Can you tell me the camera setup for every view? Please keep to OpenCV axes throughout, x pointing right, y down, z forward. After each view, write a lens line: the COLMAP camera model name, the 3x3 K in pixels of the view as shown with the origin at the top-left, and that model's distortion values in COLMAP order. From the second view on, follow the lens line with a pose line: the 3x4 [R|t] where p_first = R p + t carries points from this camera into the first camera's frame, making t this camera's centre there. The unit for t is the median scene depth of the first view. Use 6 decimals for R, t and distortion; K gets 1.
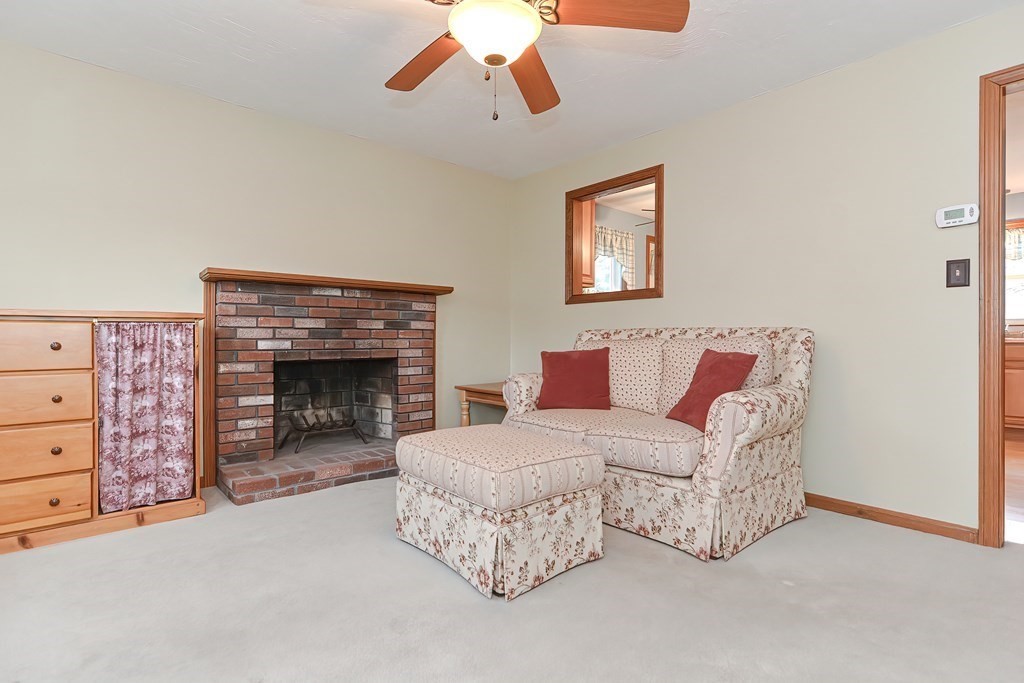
lens RADIAL K [[504.5, 0, 515.5], [0, 504.5, 335.8], [0, 0, 1]] dist [0.011599, 0.000381]
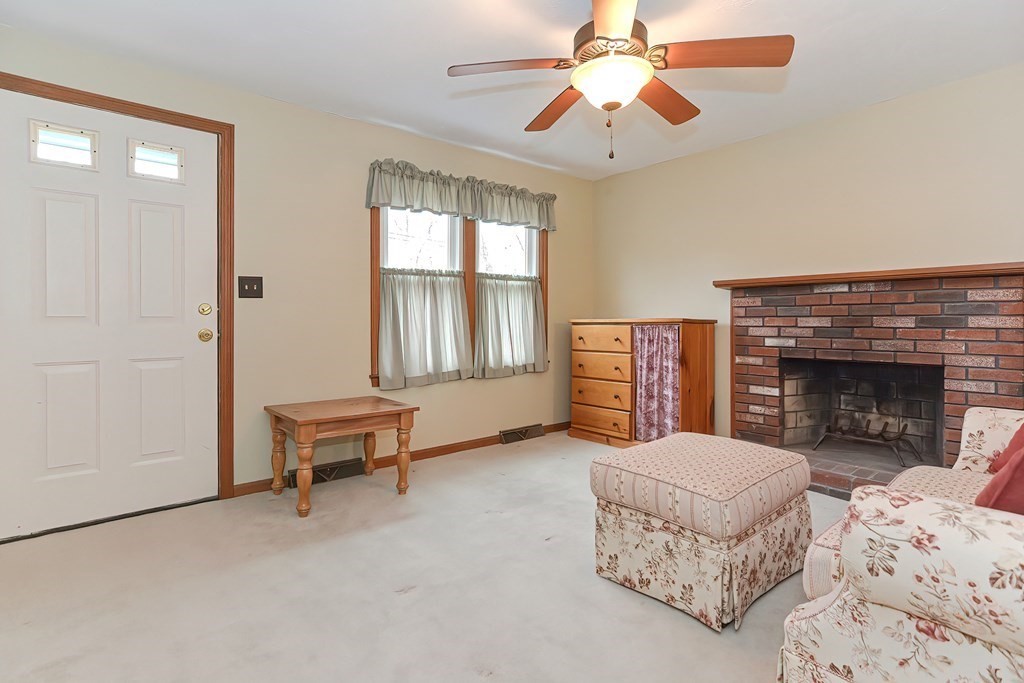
lens RADIAL K [[490.1, 0, 512.0], [0, 490.1, 324.4], [0, 0, 1]] dist [-0.000378, -0.000018]
pose [[0.010238, 0.005976, -0.999930, 0.593982], [0.004768, 0.999970, 0.006025, -0.030839], [0.999936, -0.004830, 0.010210, 0.427926]]
